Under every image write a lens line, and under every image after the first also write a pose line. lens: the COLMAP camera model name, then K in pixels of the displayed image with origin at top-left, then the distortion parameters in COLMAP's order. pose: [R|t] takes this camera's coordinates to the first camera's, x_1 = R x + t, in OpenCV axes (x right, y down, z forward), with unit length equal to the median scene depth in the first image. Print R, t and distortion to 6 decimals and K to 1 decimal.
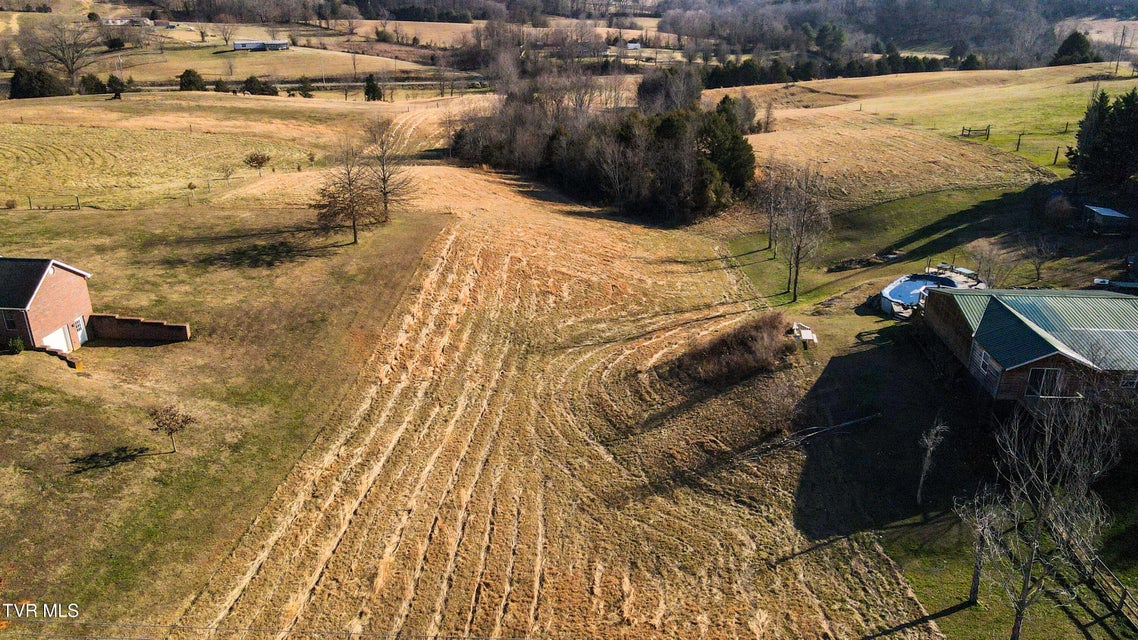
lens RADIAL K [[840.8, 0, 569.6], [0, 840.8, 319.0], [0, 0, 1]] dist [-0.003996, 0.035130]
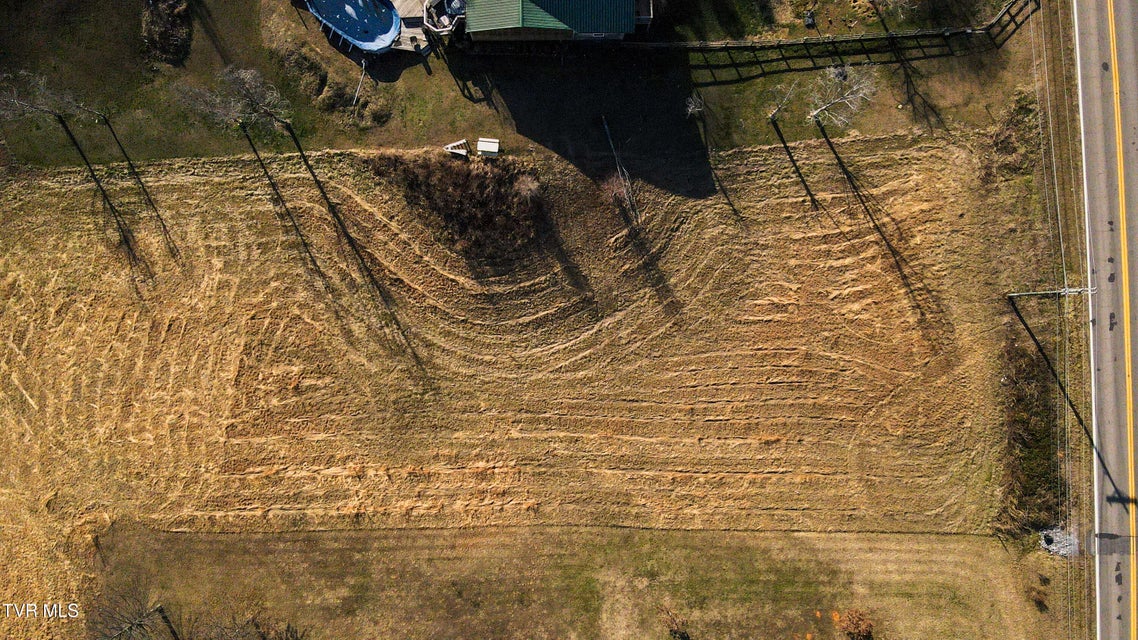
lens RADIAL K [[840.8, 0, 572.0], [0, 840.8, 320.8], [0, 0, 1]] dist [-0.003996, 0.035130]
pose [[-0.065492, -0.997825, -0.007458, 0.053736], [0.371688, -0.031331, 0.927829, -1.199946], [-0.926045, 0.057993, 0.372931, 0.564147]]
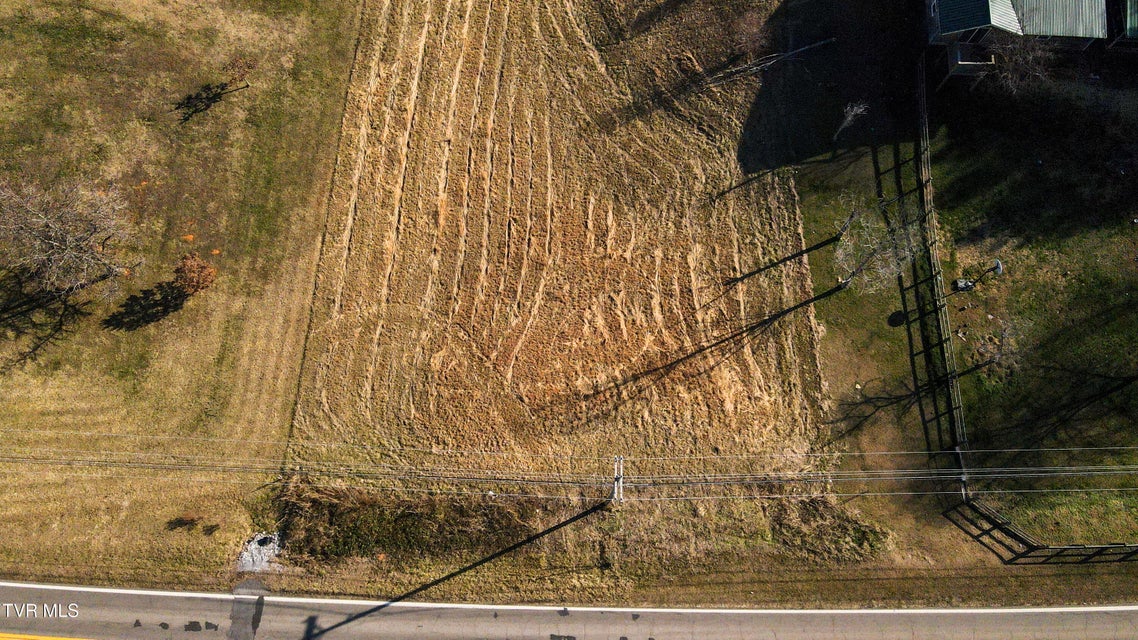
lens RADIAL K [[840.8, 0, 570.9], [0, 840.8, 318.8], [0, 0, 1]] dist [-0.003996, 0.035130]
pose [[0.999948, -0.008322, 0.005845, -0.008512], [0.000486, 0.613274, 0.789870, -0.583662], [-0.010158, -0.789827, 0.613246, -0.026684]]
